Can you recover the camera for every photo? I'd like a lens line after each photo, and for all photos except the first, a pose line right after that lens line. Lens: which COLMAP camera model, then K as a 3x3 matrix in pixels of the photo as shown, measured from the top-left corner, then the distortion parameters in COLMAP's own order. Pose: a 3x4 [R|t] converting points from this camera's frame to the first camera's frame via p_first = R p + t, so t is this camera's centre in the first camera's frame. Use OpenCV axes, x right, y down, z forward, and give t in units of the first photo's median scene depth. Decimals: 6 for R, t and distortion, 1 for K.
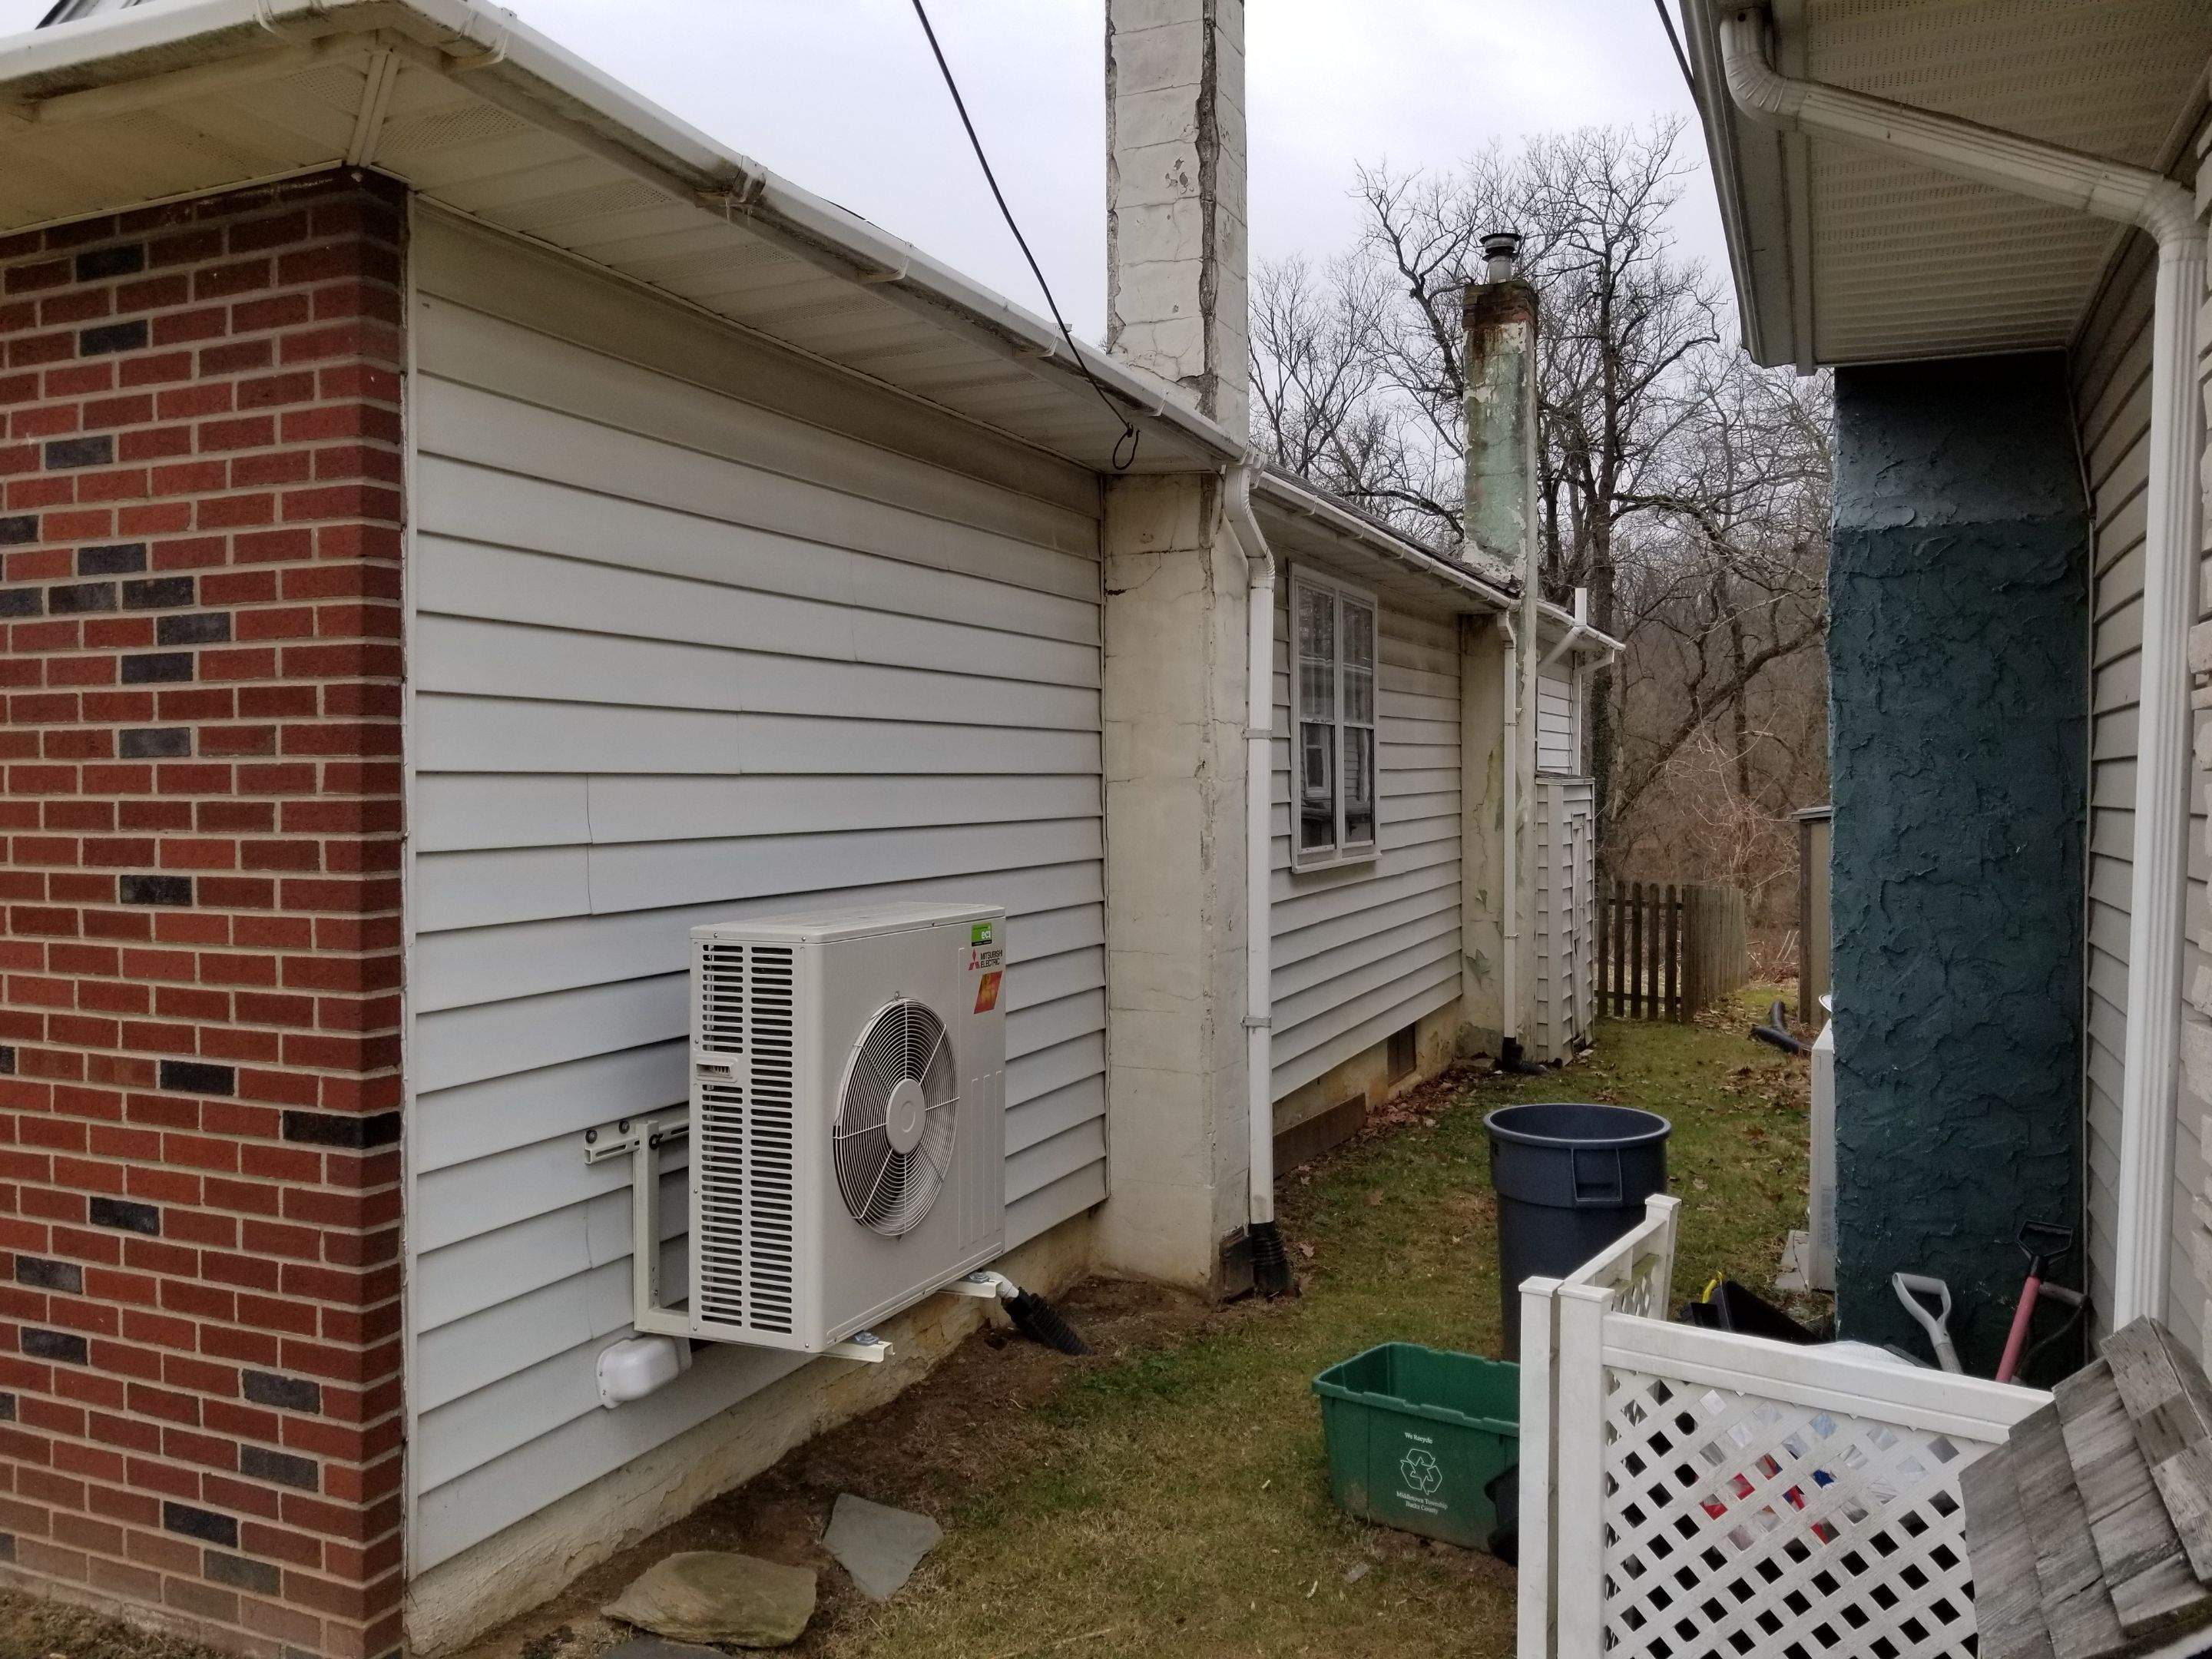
lens RADIAL K [[1719.1, 0, 1106.9], [0, 1719.1, 798.4], [0, 0, 1]] dist [0.002090, -0.007324]
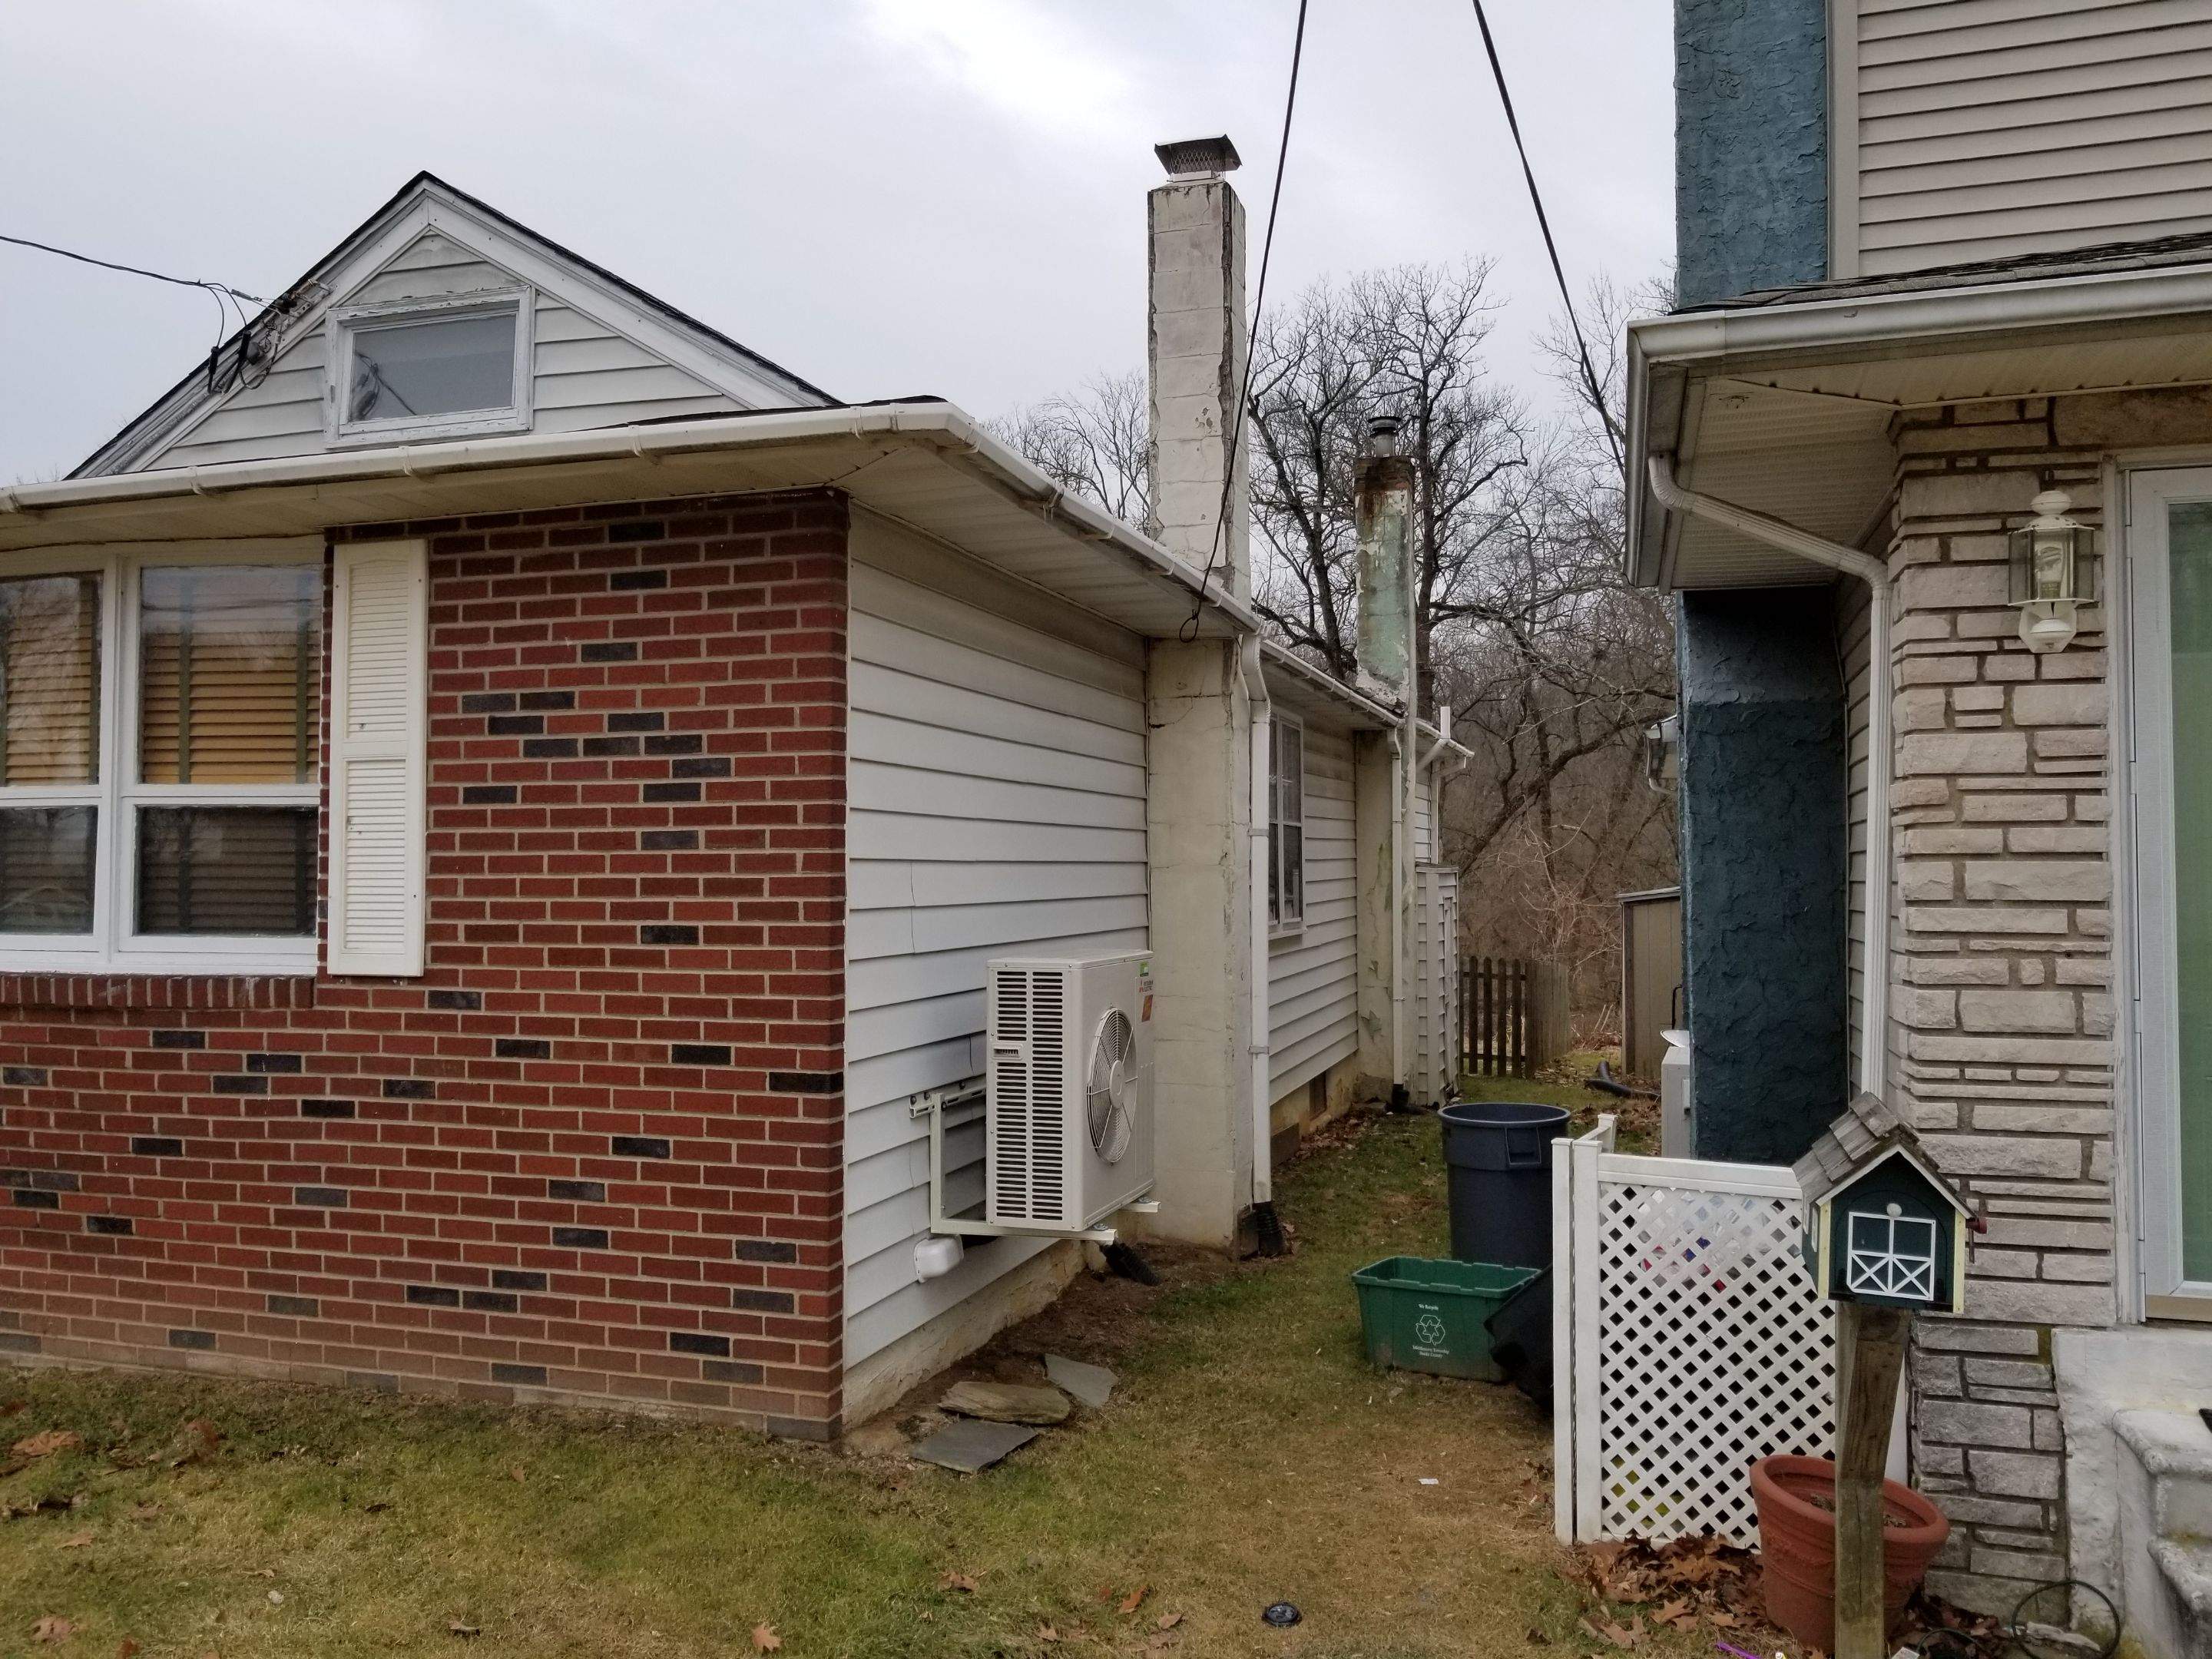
lens RADIAL K [[1731.2, 0, 1106.0], [0, 1731.2, 829.5], [0, 0, 1]] dist [-0.004132, 0.010679]
pose [[0.994128, 0.002135, 0.108187, -0.287730], [0.001670, 0.999383, -0.035069, 0.011886], [-0.108195, 0.035044, 0.993512, -0.524547]]
